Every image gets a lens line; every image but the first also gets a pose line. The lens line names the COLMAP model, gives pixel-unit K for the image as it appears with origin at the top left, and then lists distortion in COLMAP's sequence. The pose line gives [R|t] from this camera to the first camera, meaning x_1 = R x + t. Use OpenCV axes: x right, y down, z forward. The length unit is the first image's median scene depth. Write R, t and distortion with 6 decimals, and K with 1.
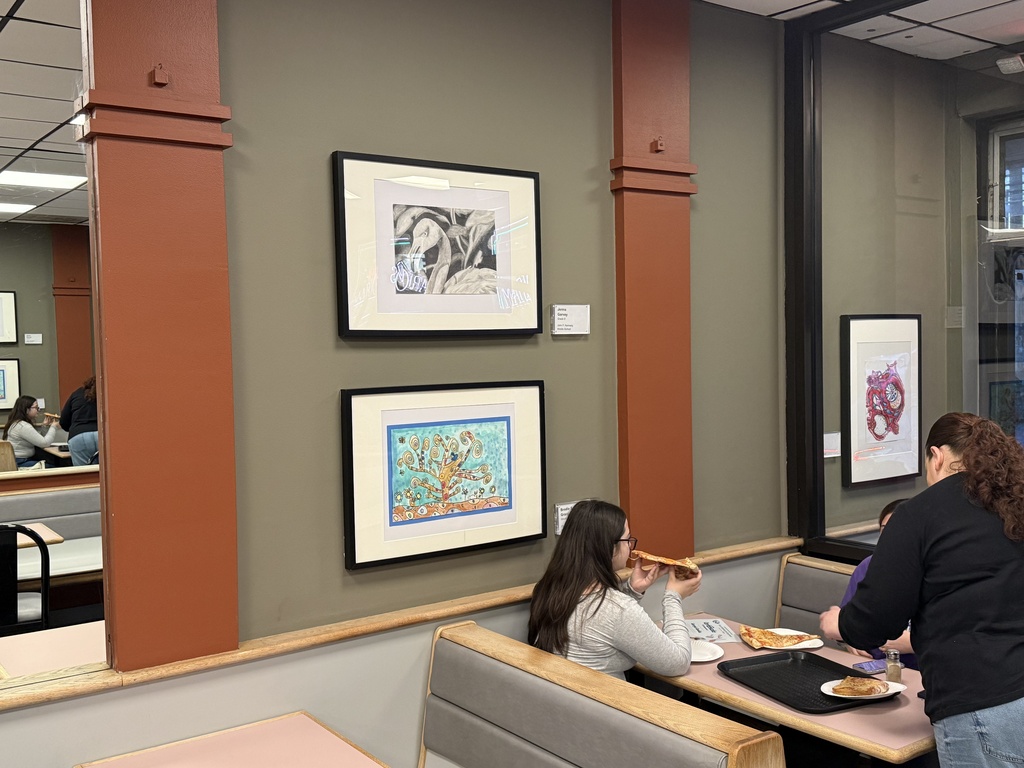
lens RADIAL K [[1028.1, 0, 512.0], [0, 1028.1, 384.0], [0, 0, 1]] dist [0.066475, -0.013491]
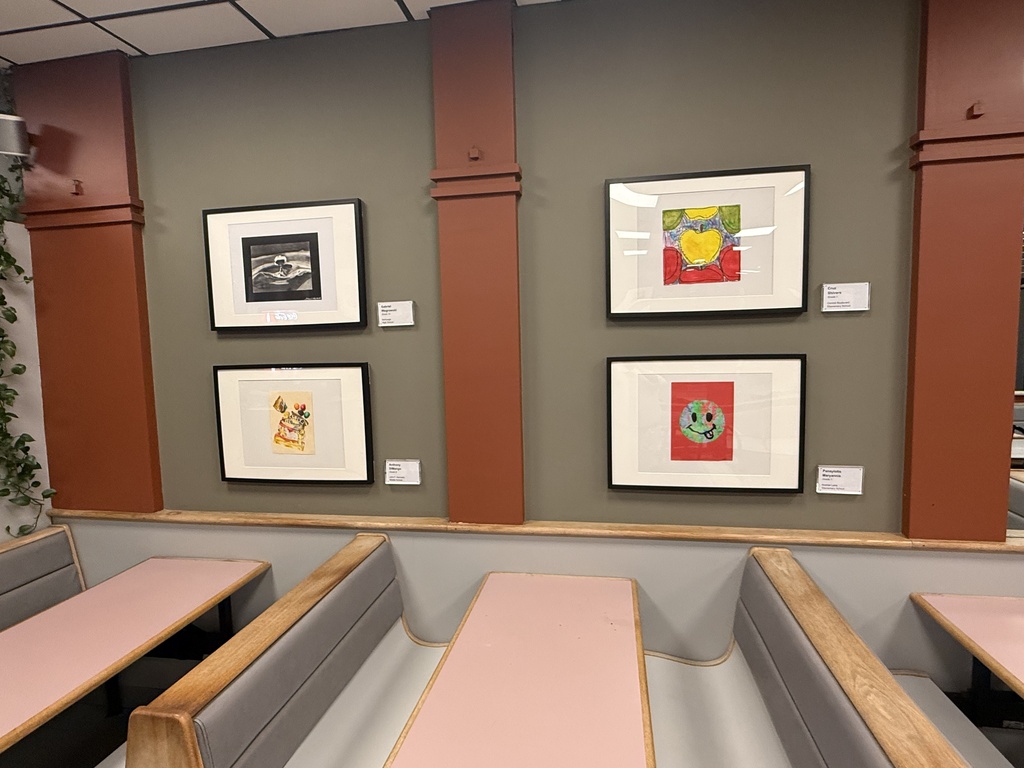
lens RADIAL K [[679.0, 0, 536.3], [0, 679.0, 390.8], [0, 0, 1]] dist [0.001220, -0.001089]
pose [[0.662643, 0.070199, -0.745638, 0.396120], [-0.013338, 0.996546, 0.081967, -0.020347], [0.748817, -0.044369, 0.661290, 0.297038]]
